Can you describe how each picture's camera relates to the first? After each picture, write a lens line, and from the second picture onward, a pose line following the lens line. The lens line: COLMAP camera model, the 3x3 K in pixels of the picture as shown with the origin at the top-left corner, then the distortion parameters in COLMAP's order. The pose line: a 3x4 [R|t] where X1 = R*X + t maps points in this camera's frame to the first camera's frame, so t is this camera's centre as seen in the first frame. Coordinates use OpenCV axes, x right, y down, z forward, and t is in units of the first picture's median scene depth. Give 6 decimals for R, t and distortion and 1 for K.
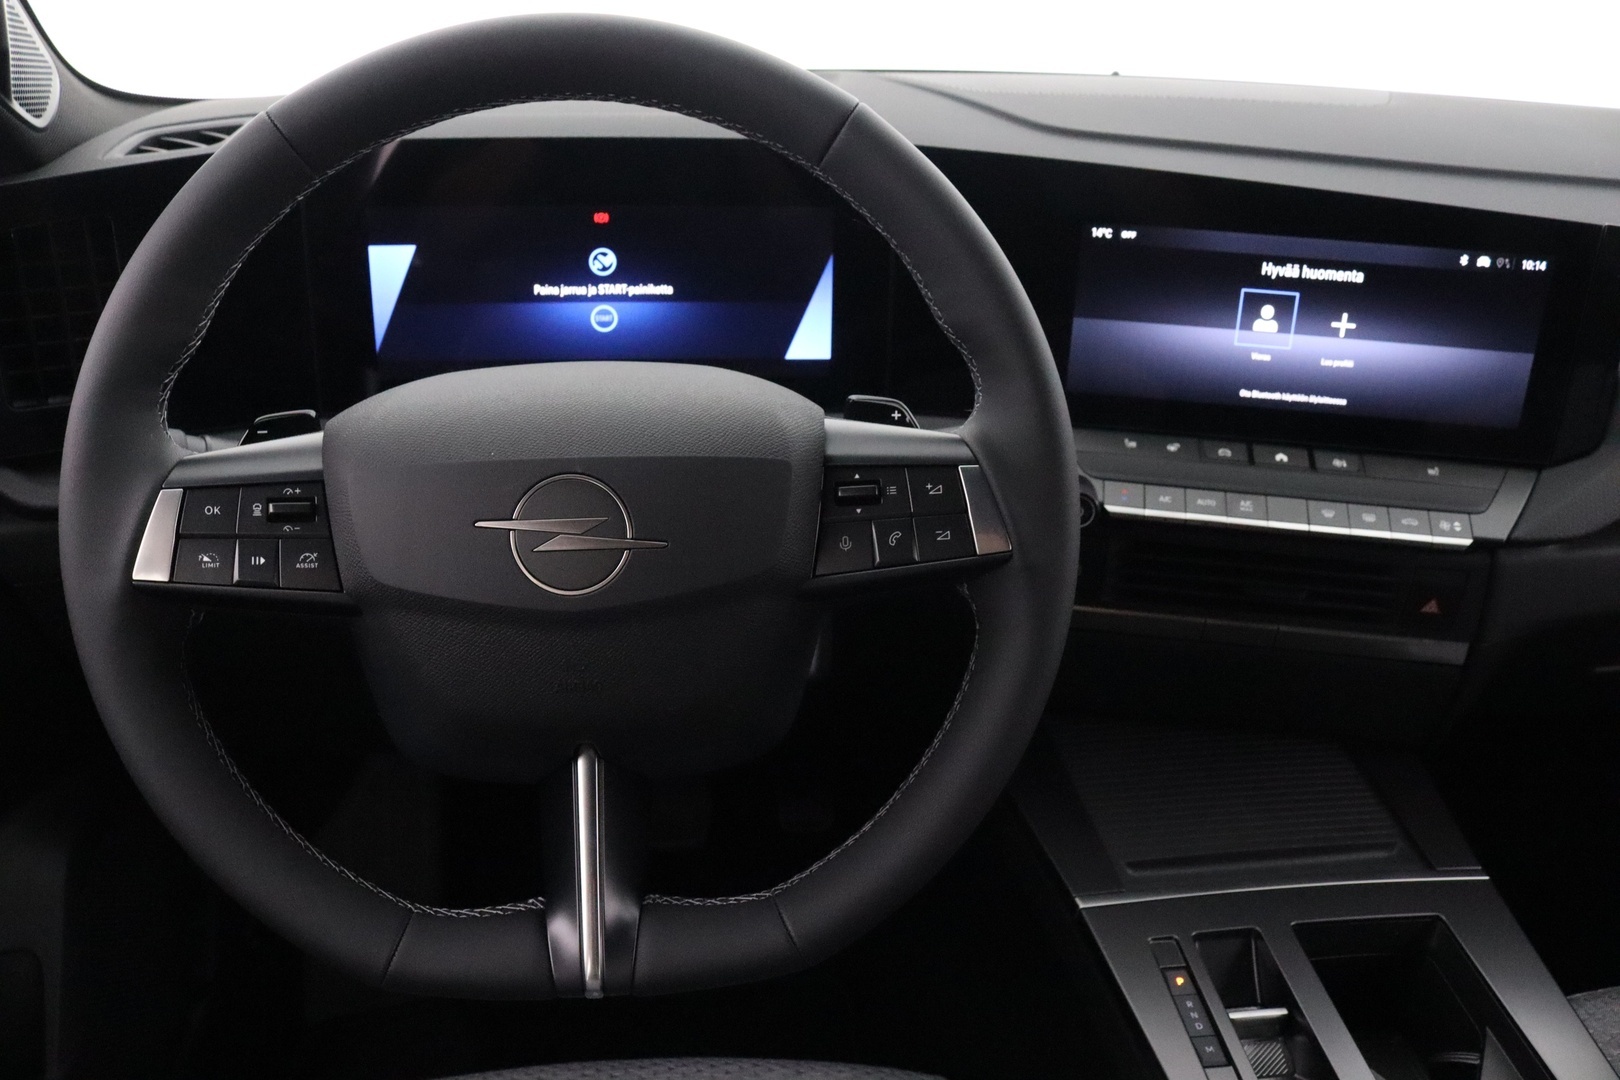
lens RADIAL K [[1365.8, 0, 810.0], [0, 1365.8, 540.0], [0, 0, 1]] dist [-0.160869, 0.143102]
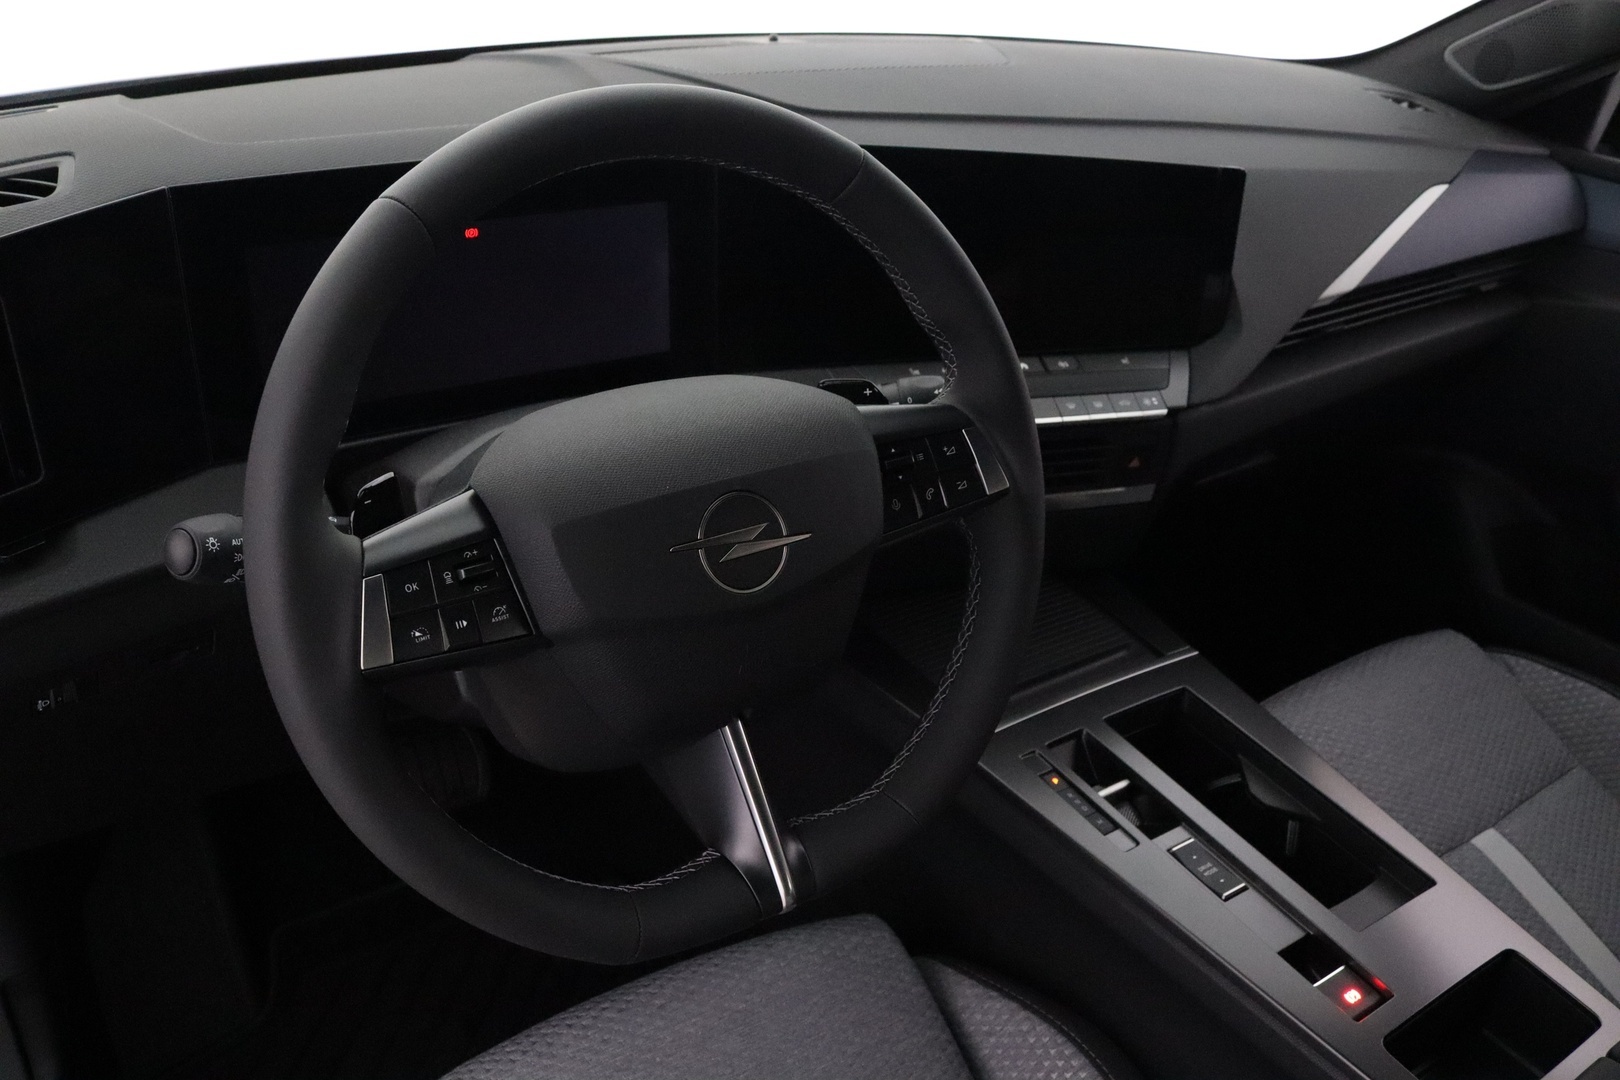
lens RADIAL K [[1365.8, 0, 810.0], [0, 1365.8, 540.0], [0, 0, 1]] dist [-0.160869, 0.143102]
pose [[0.878727, -0.195753, 0.435339, -0.438961], [0.154073, 0.979541, 0.129462, -0.103479], [-0.451775, -0.046687, 0.890909, -0.060656]]
